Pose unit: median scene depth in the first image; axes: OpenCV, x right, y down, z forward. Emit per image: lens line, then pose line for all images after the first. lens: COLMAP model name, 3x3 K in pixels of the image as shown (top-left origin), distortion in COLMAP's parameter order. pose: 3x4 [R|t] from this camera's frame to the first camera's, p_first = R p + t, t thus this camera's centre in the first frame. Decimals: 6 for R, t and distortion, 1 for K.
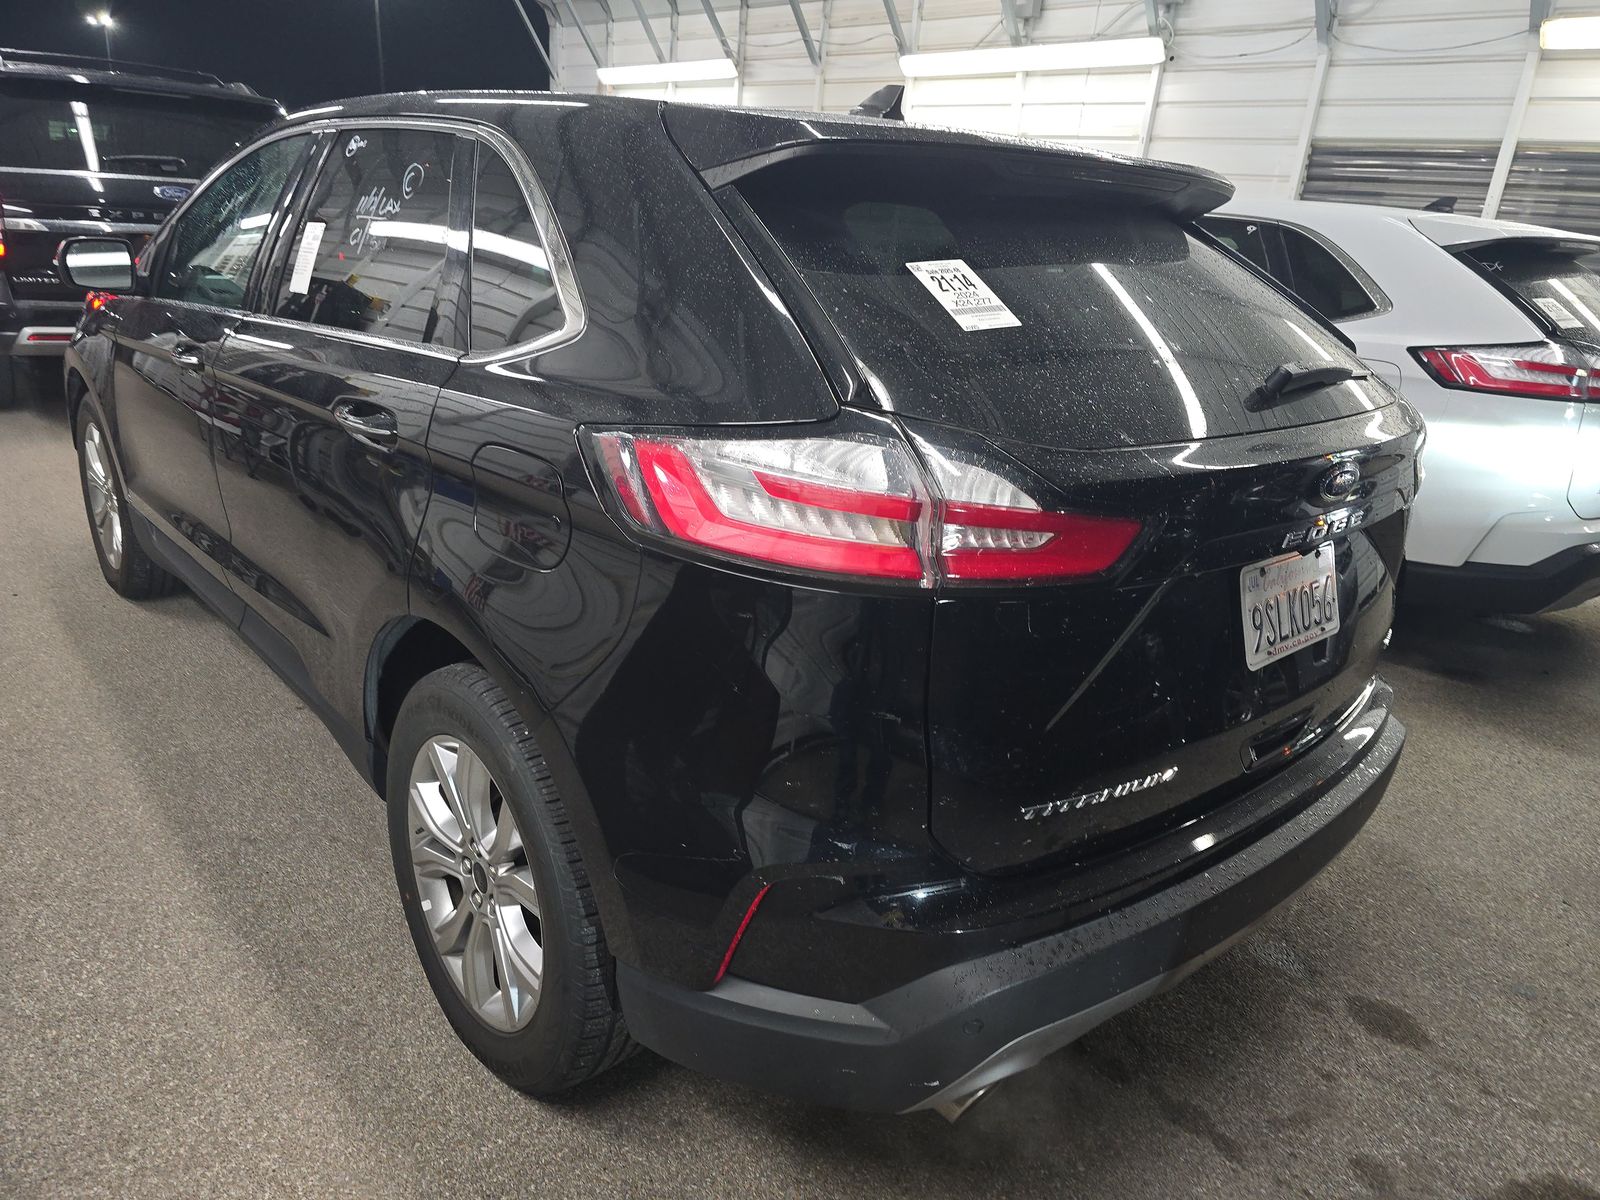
lens RADIAL K [[1029.0, 0, 800.0], [0, 1029.0, 600.0], [0, 0, 1]] dist [0.056350, -0.044831]
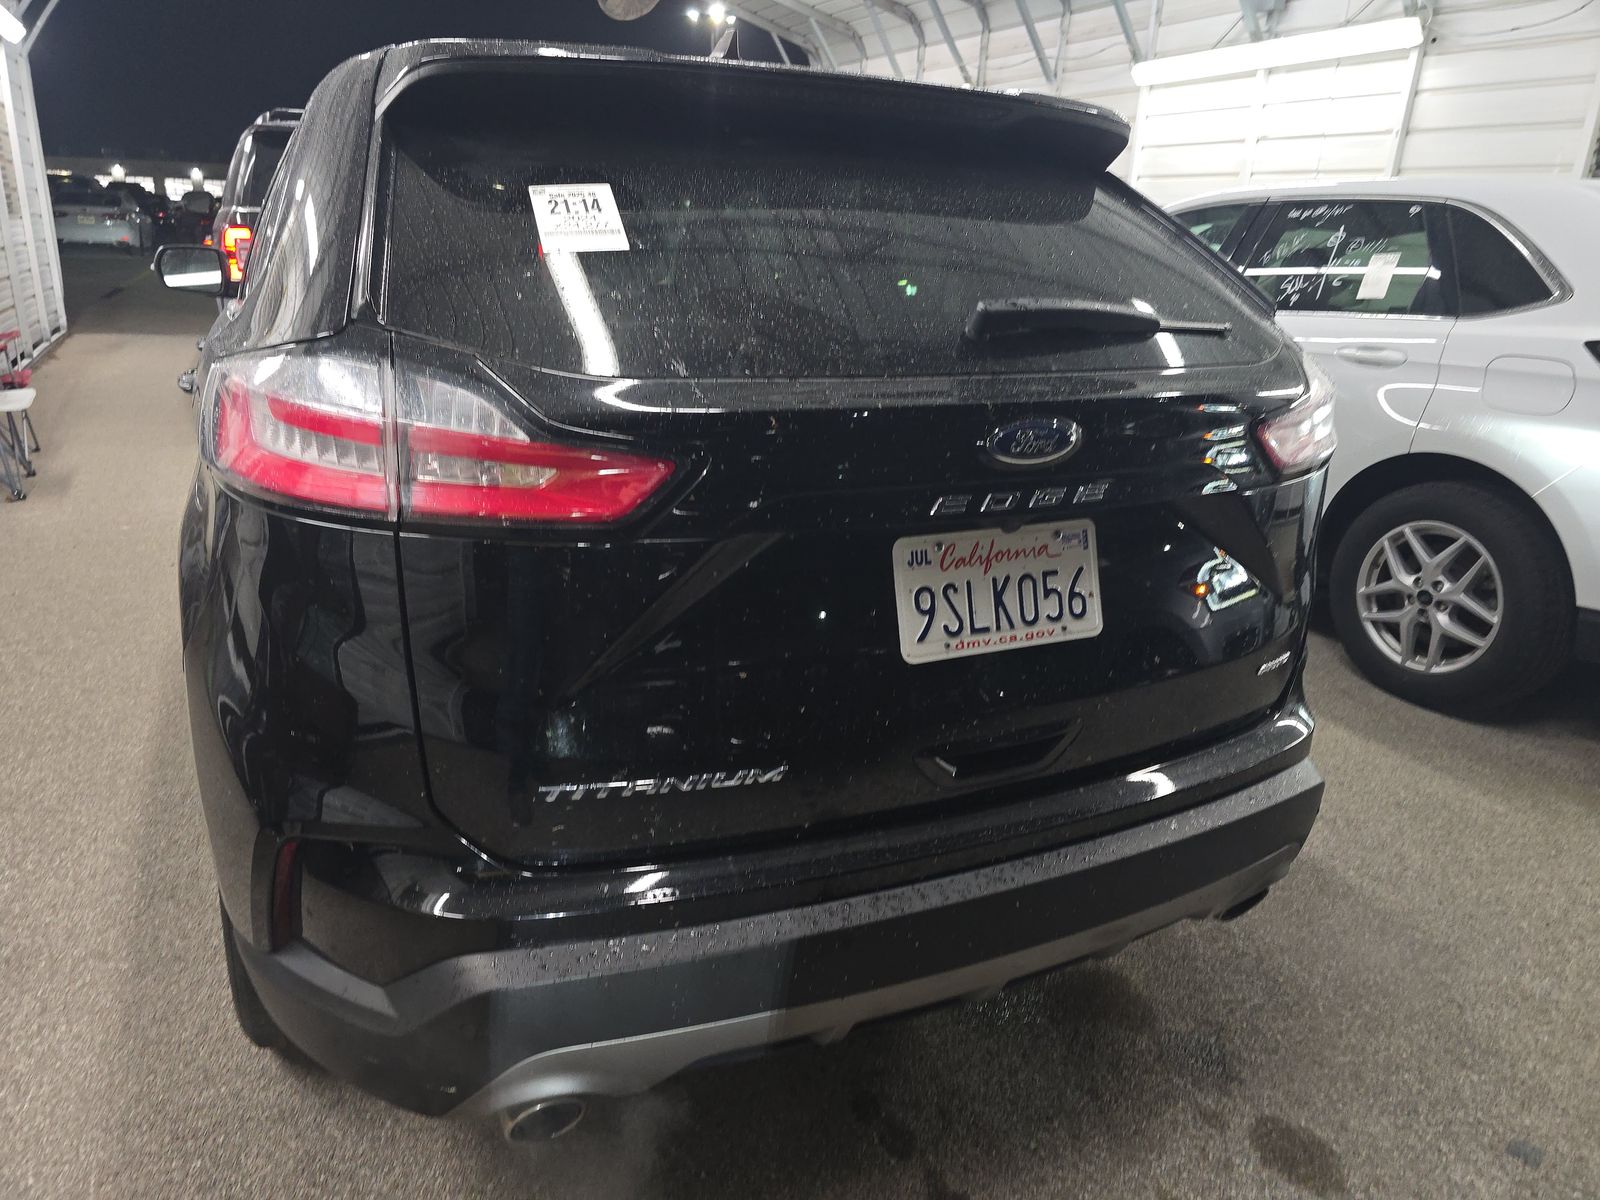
lens RADIAL K [[1029.0, 0, 800.0], [0, 1029.0, 600.0], [0, 0, 1]] dist [0.056350, -0.044831]
pose [[0.962980, 0.058390, -0.263174, 0.101954], [-0.067170, 0.997441, -0.024480, 0.007945], [0.261071, 0.041251, 0.964438, 0.032493]]
